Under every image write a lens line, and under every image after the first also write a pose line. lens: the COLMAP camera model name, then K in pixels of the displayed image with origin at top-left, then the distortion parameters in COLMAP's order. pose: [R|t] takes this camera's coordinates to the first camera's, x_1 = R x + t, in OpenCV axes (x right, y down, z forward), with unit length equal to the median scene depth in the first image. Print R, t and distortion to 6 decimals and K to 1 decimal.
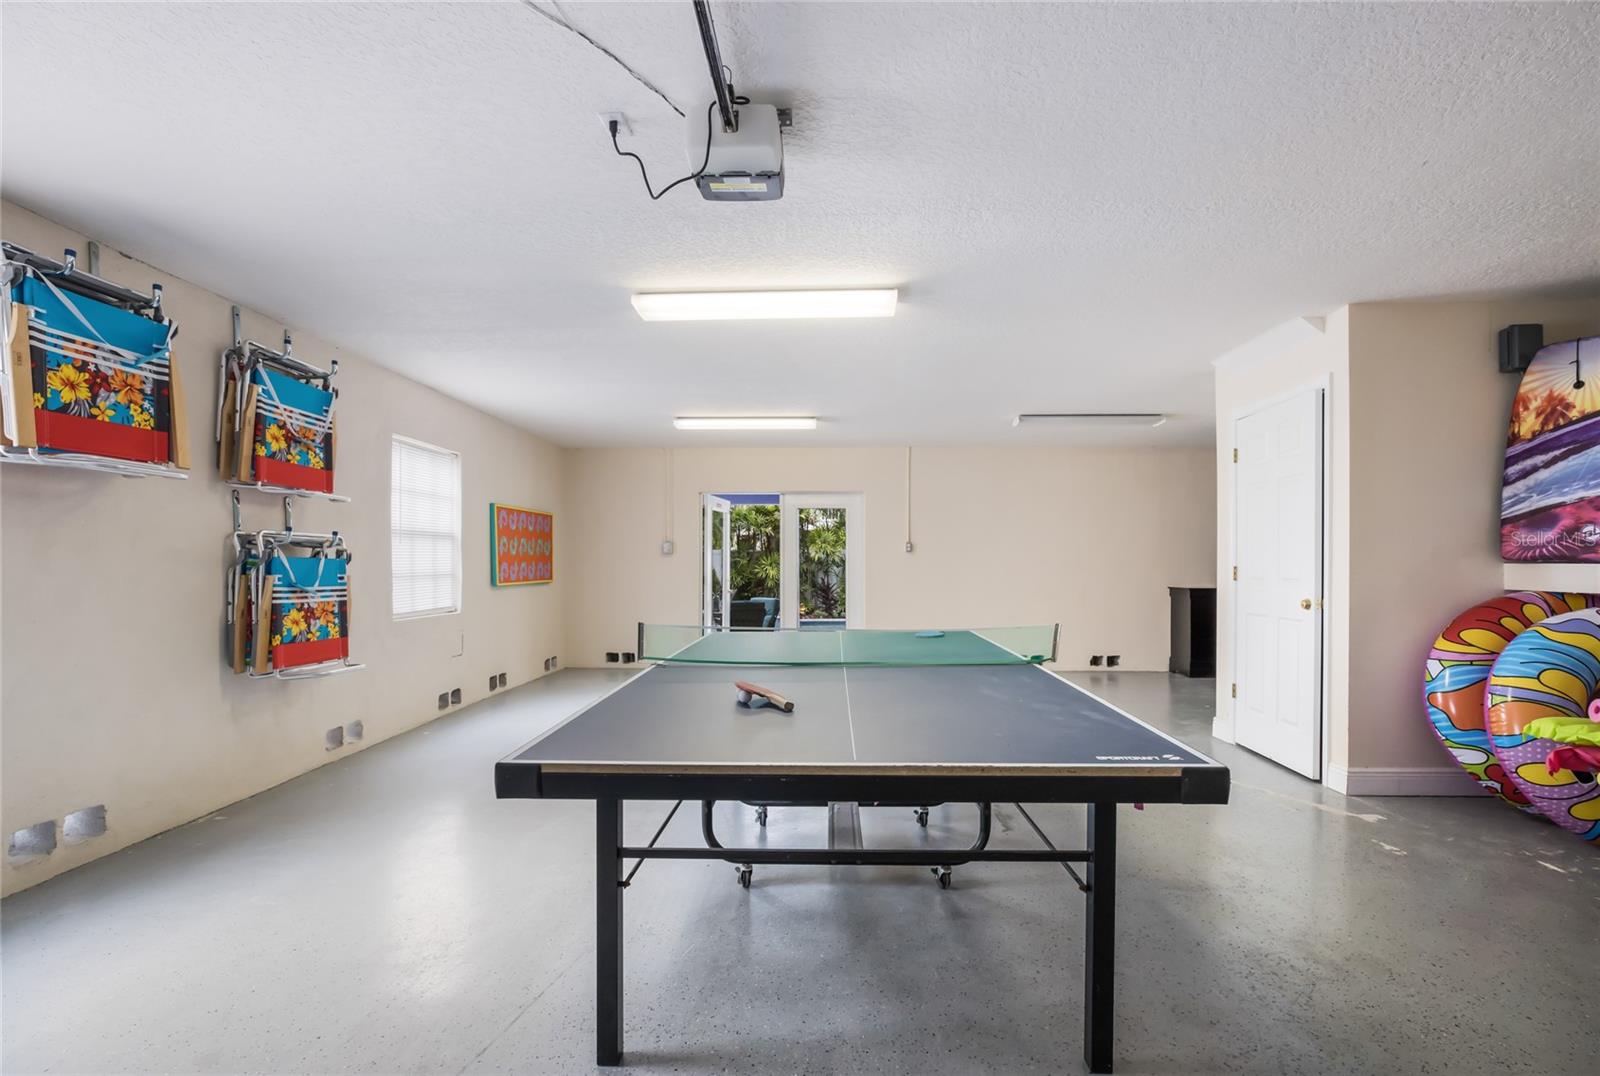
lens RADIAL K [[730.7, 0, 824.2], [0, 730.7, 571.0], [0, 0, 1]] dist [-0.022846, 0.004422]
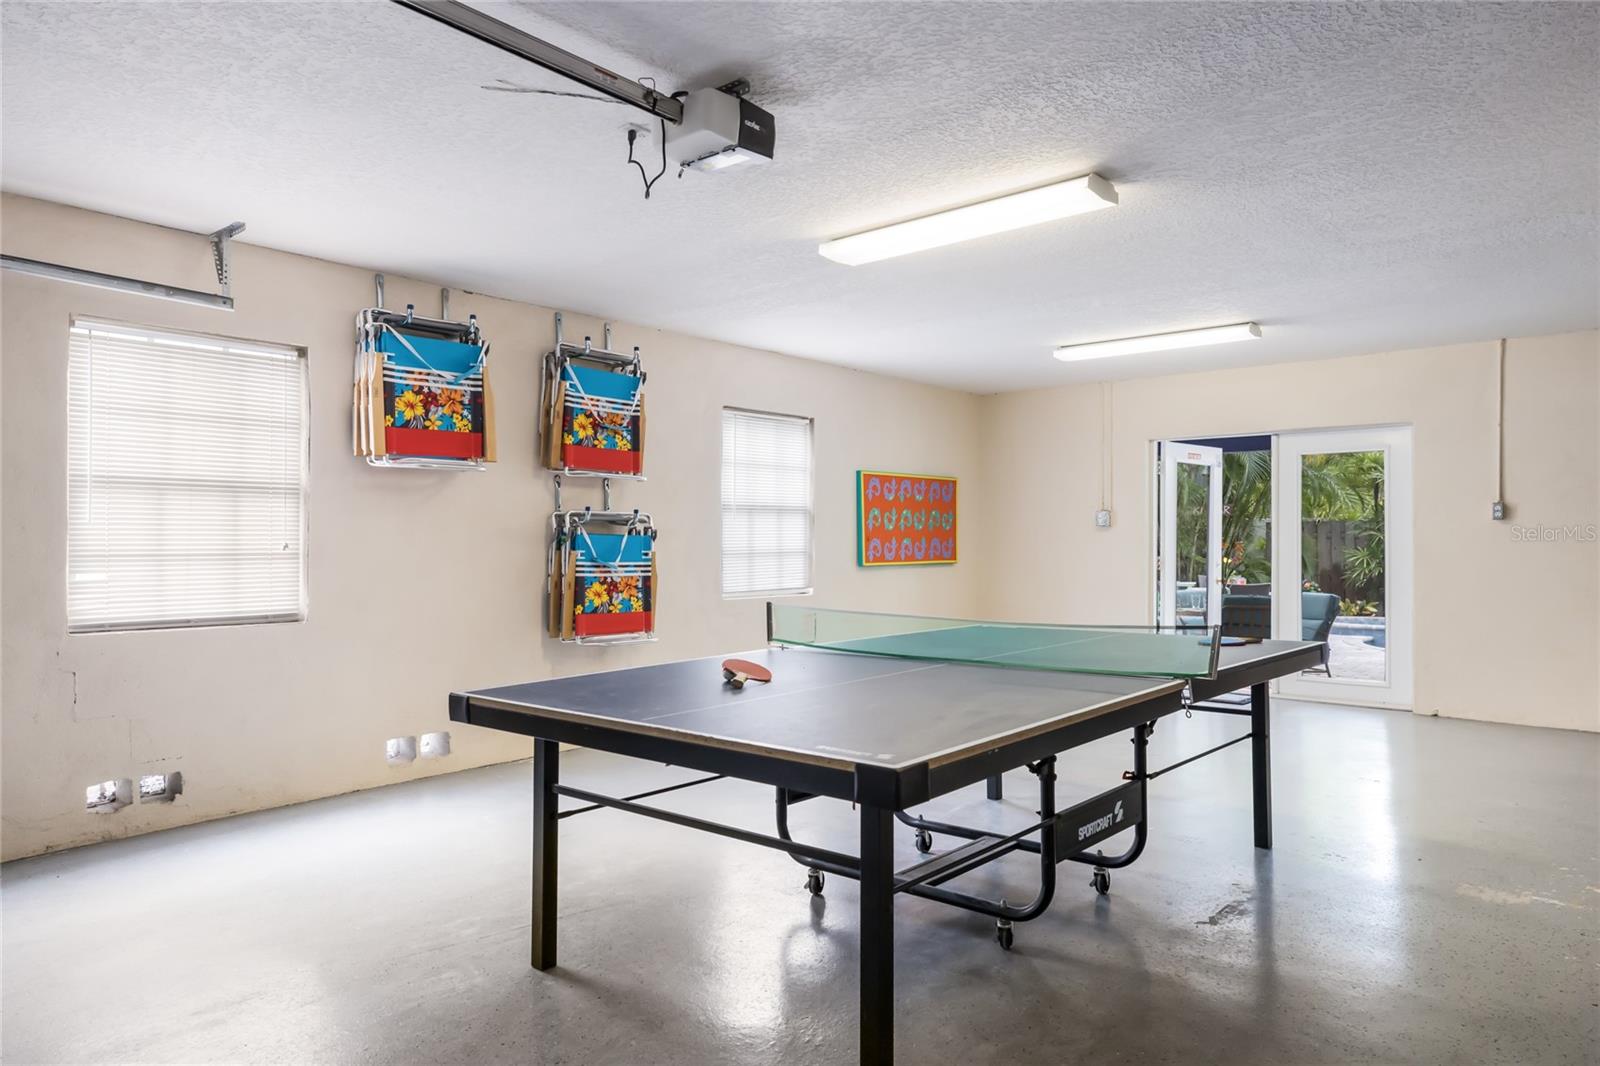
lens RADIAL K [[1053.7, 0, 799.6], [0, 1053.7, 533.2], [0, 0, 1]] dist [-0.030006, -0.000373]
pose [[0.767682, -0.005910, -0.640804, 0.526363], [-0.004944, 0.999873, -0.015145, 0.001495], [0.640812, 0.014795, 0.767555, -0.019199]]
